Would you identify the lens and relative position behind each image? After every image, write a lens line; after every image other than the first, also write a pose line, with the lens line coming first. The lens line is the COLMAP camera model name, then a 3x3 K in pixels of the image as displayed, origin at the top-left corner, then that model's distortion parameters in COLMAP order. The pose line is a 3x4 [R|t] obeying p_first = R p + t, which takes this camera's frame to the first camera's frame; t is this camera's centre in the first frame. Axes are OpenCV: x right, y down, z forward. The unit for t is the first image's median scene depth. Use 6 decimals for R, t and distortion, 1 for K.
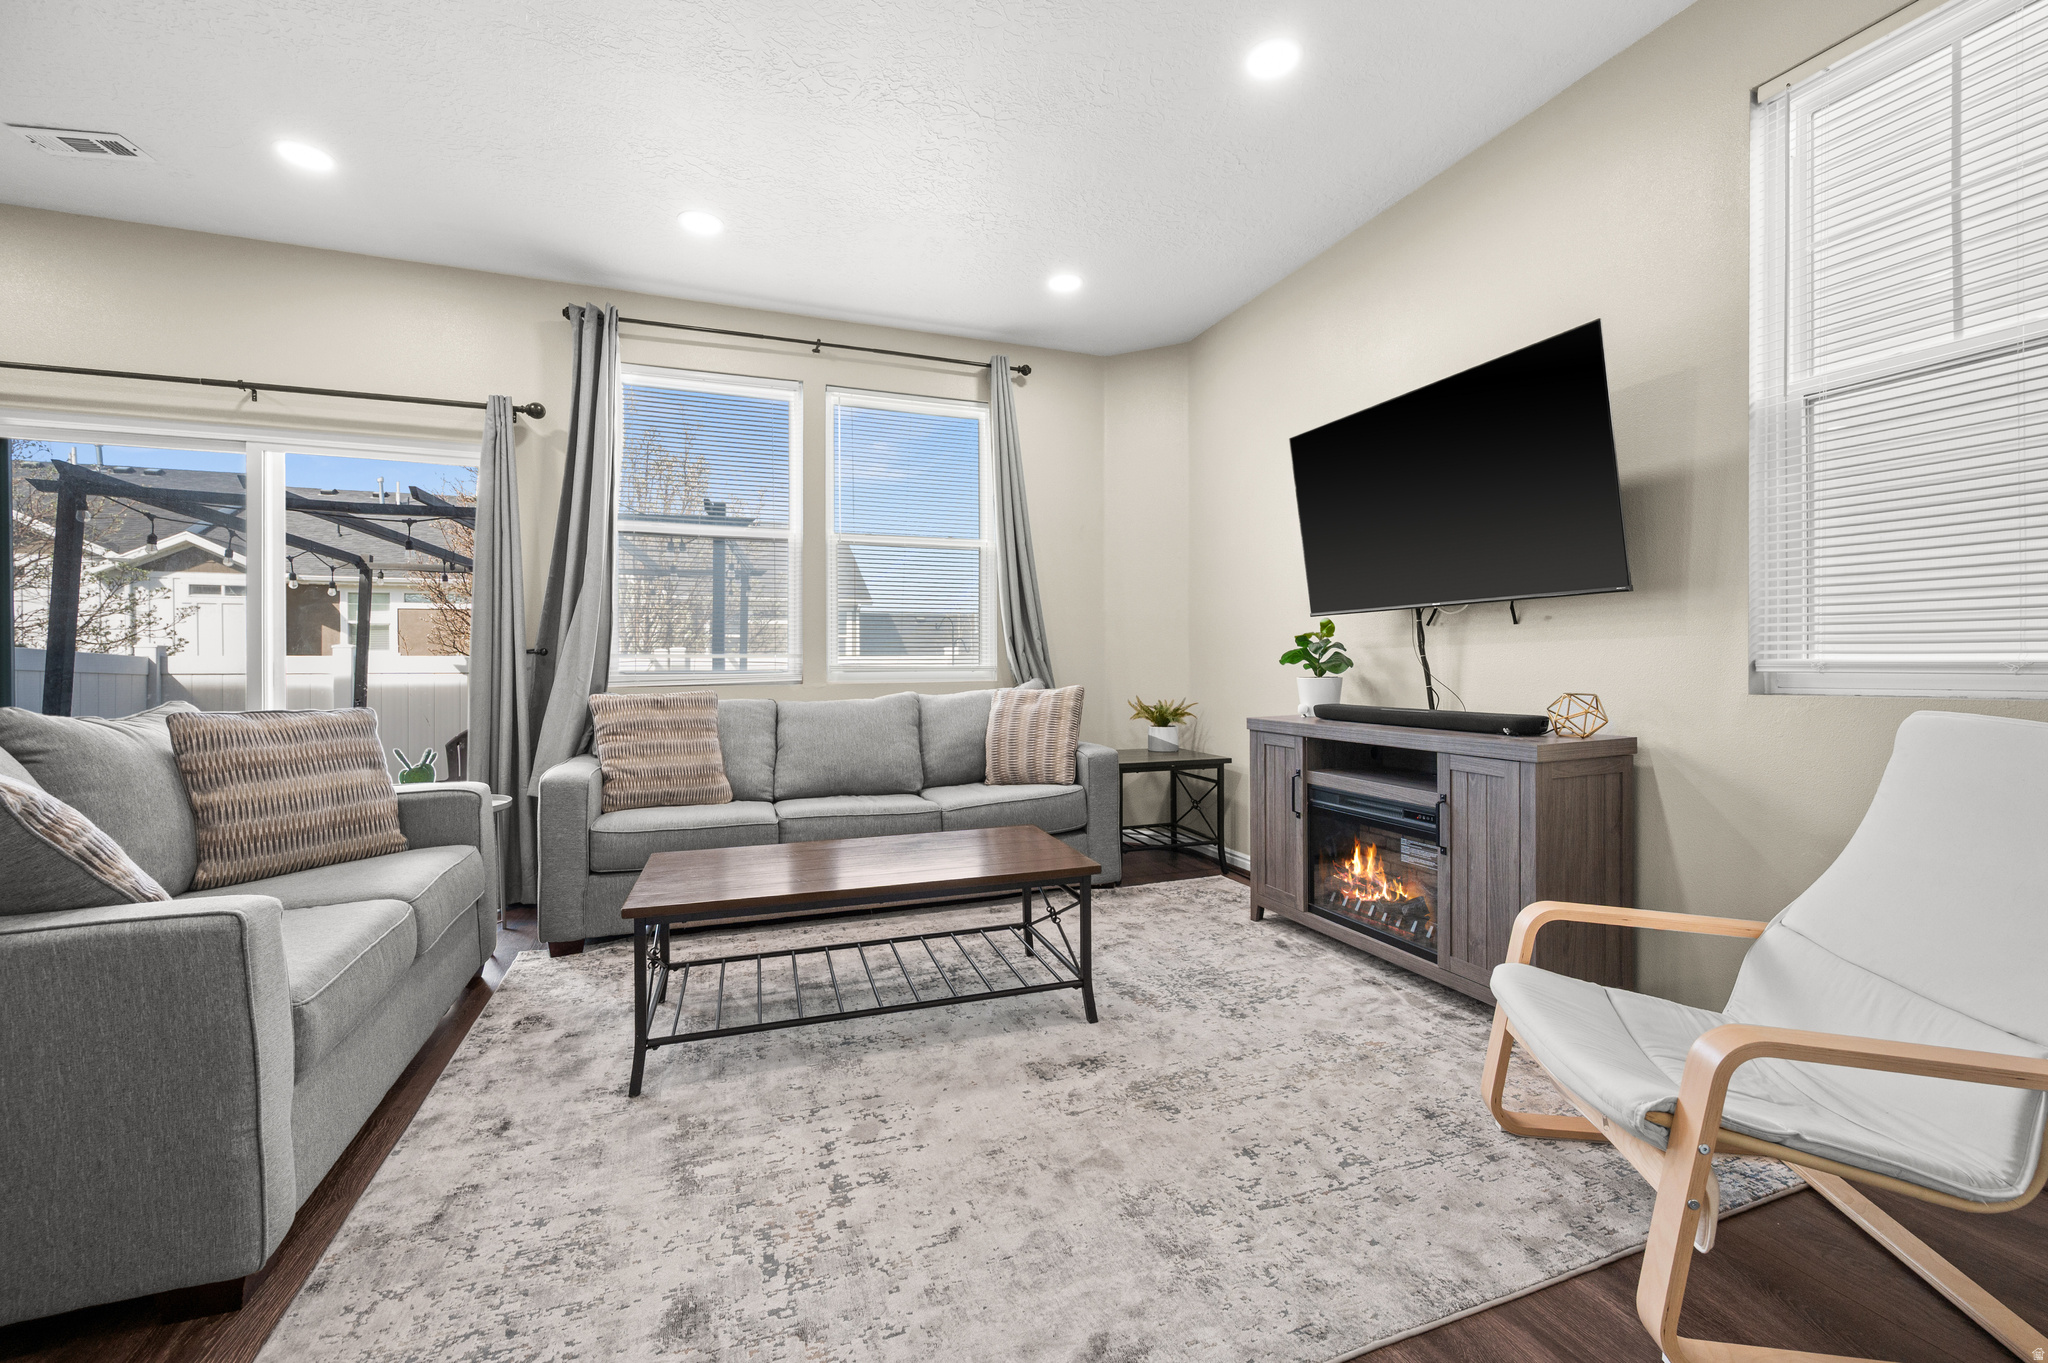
lens RADIAL K [[817.3, 0, 1024.9], [0, 817.3, 664.2], [0, 0, 1]] dist [-0.001358, -0.000394]
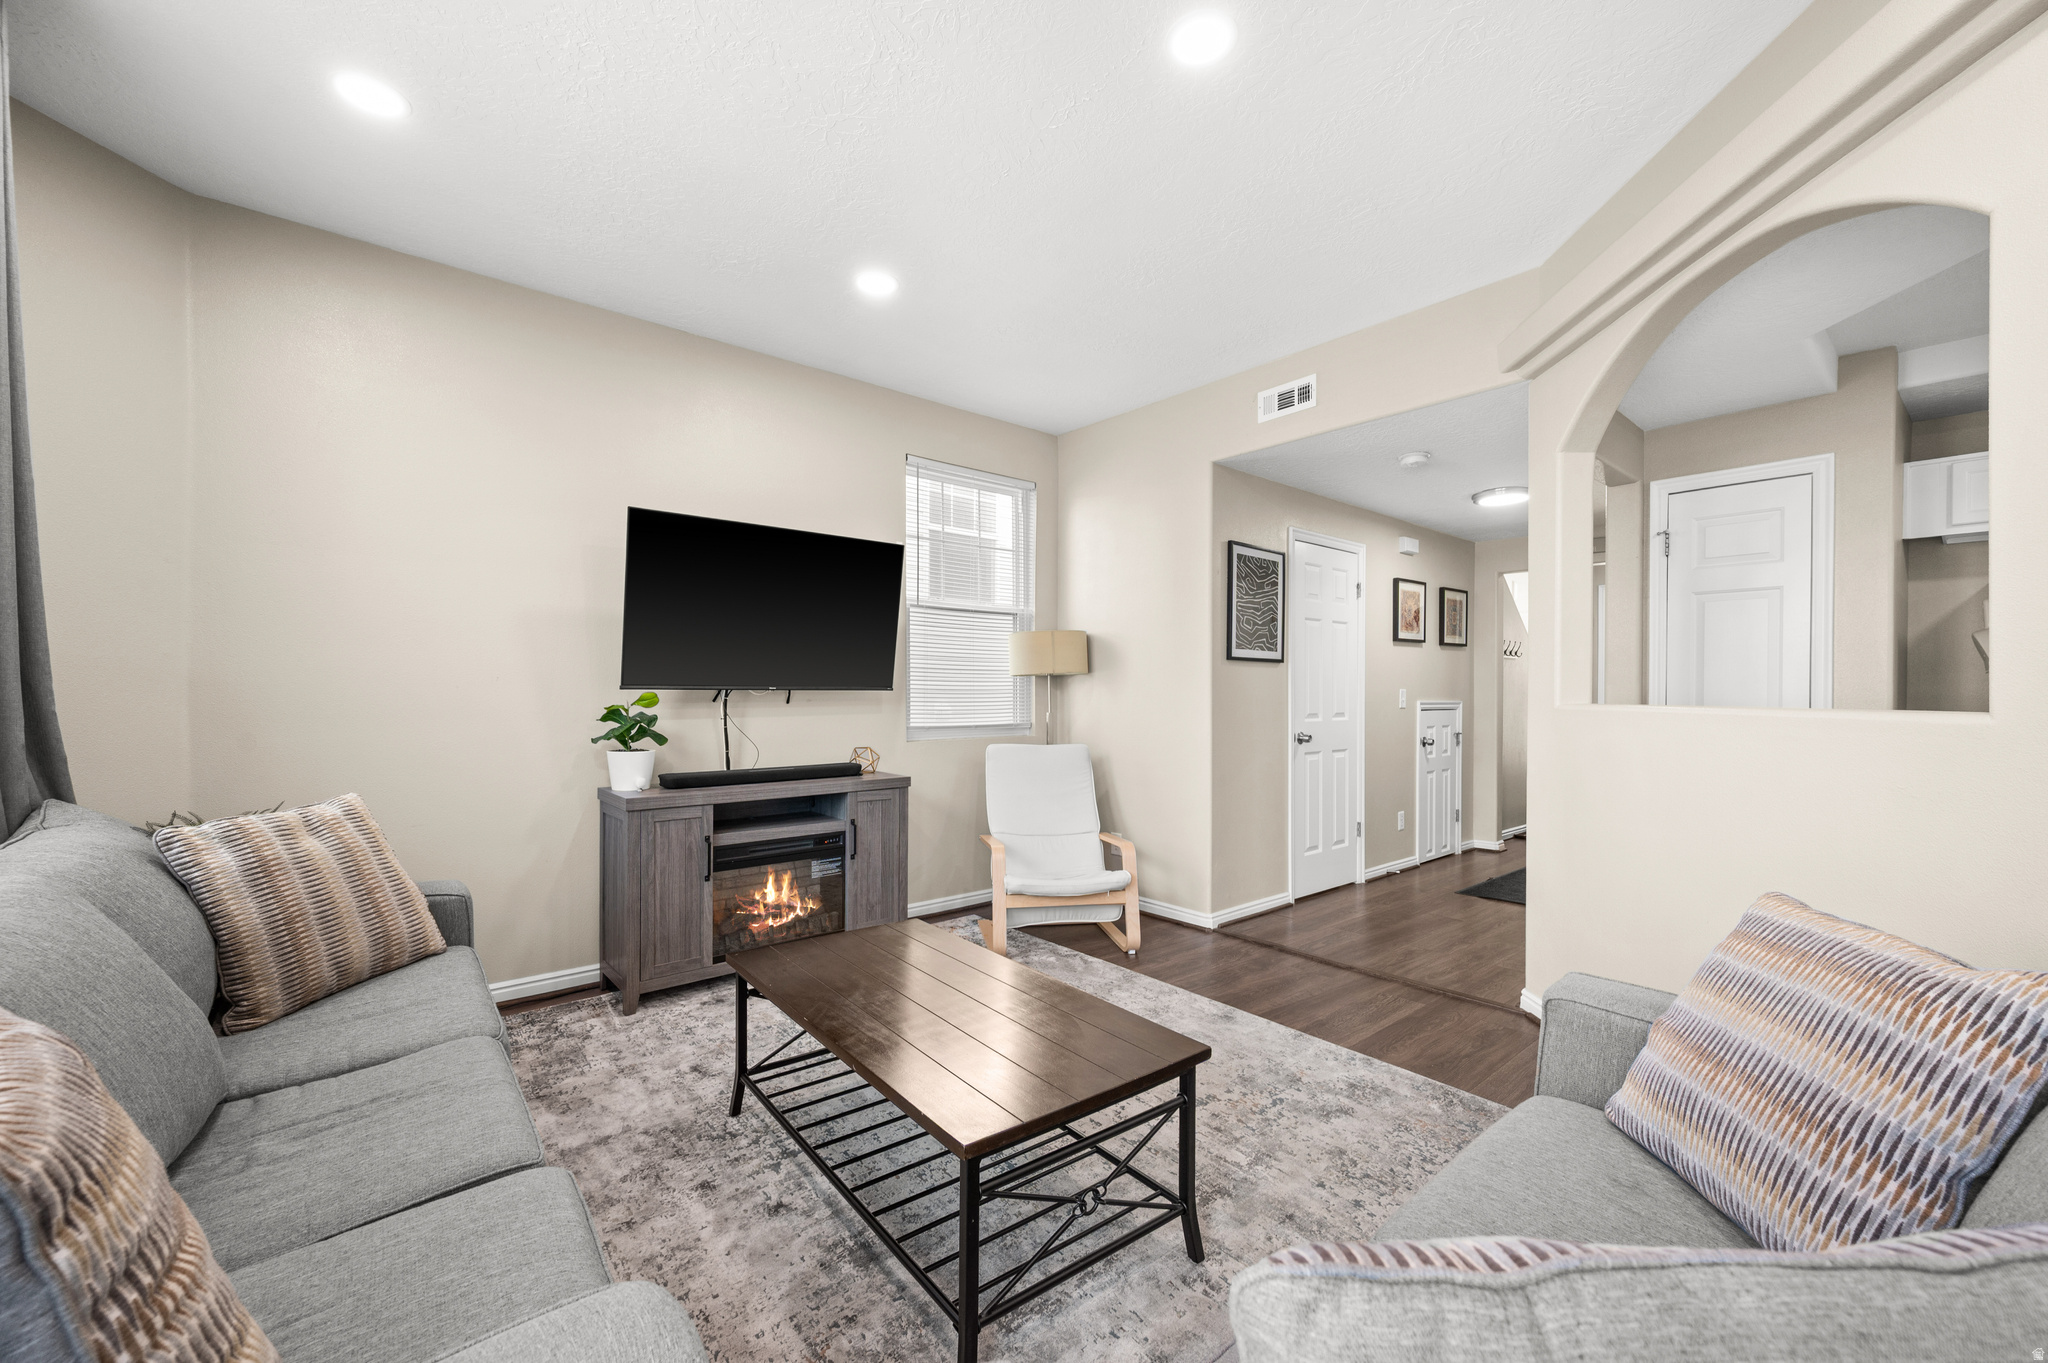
lens RADIAL K [[817.3, 0, 1022.1], [0, 817.3, 696.2], [0, 0, 1]] dist [-0.001358, -0.000394]
pose [[-0.317780, 0.007447, 0.948135, -0.777310], [0.005581, 0.999967, -0.005984, -0.044708], [-0.948148, 0.003390, -0.317811, 0.900460]]
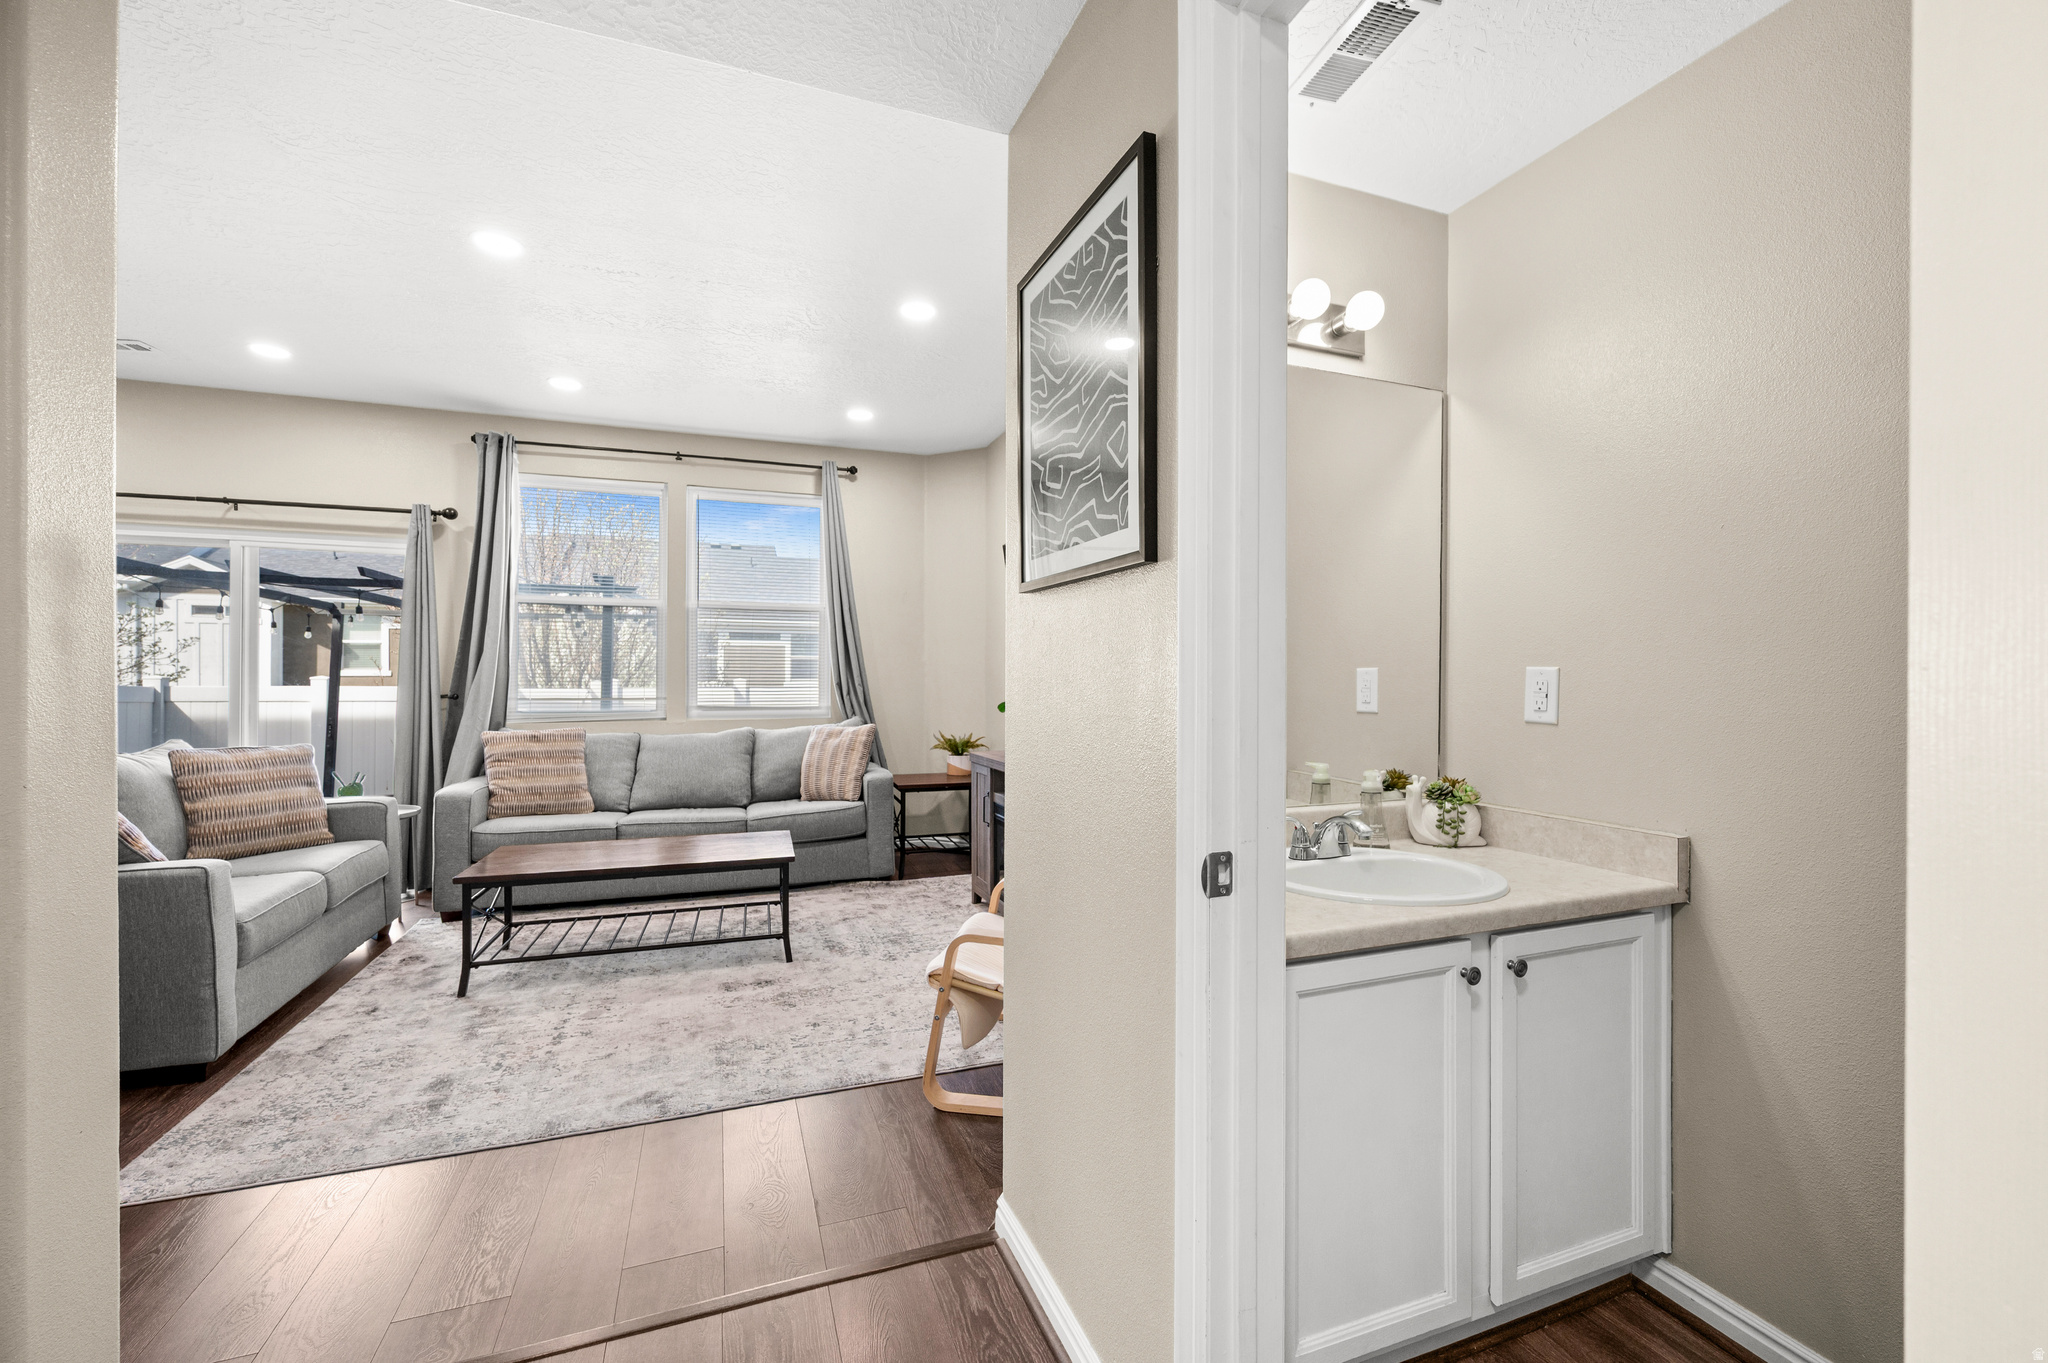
lens RADIAL K [[817.3, 0, 1019.4], [0, 817.3, 678.0], [0, 0, 1]] dist [-0.001358, -0.000394]
pose [[0.999965, 0.006536, -0.005200, 0.372726], [-0.006548, 0.999976, -0.002425, -0.055557], [0.005184, 0.002459, 0.999984, -0.353115]]
